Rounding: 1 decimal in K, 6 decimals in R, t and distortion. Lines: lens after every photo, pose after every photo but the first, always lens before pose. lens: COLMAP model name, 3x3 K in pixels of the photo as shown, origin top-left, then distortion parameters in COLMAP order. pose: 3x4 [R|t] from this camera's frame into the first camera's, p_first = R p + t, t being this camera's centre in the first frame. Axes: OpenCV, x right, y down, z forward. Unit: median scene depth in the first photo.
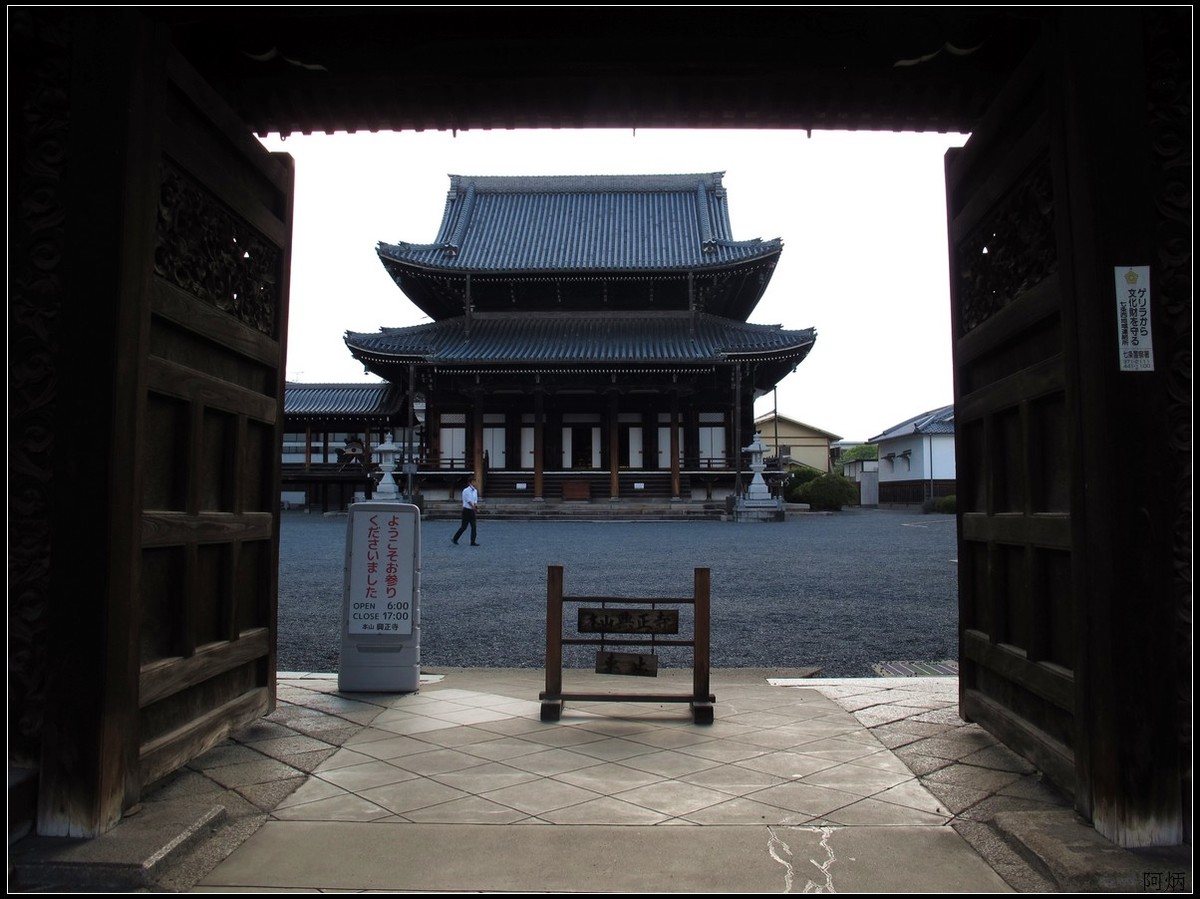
lens RADIAL K [[946.7, 0, 603.1], [0, 946.7, 449.0], [0, 0, 1]] dist [-0.125054, -0.001535]
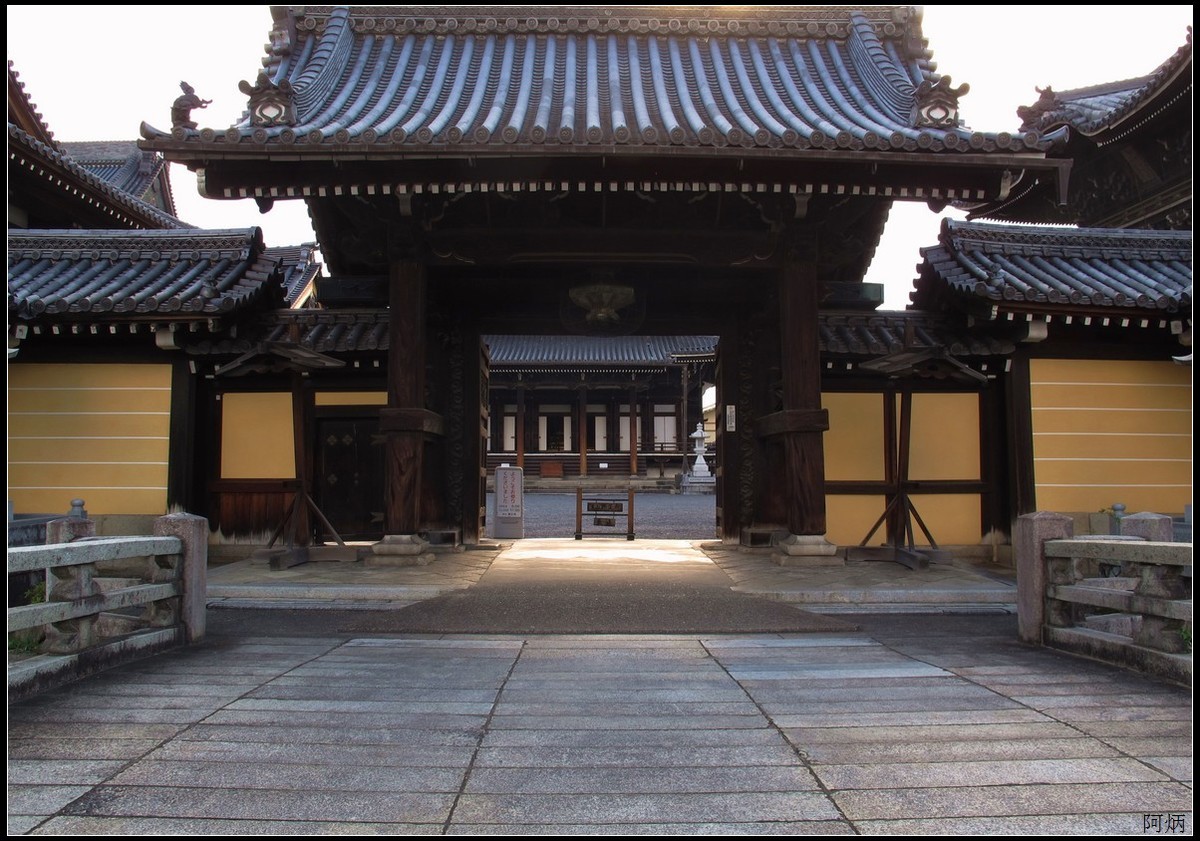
lens RADIAL K [[1073.4, 0, 601.1], [0, 1073.4, 422.1], [0, 0, 1]] dist [-0.145079, -0.001467]
pose [[0.999248, 0.003324, 0.038639, -0.018403], [-0.003129, 0.999982, -0.005095, -0.009716], [-0.038655, 0.004970, 0.999240, -0.370815]]
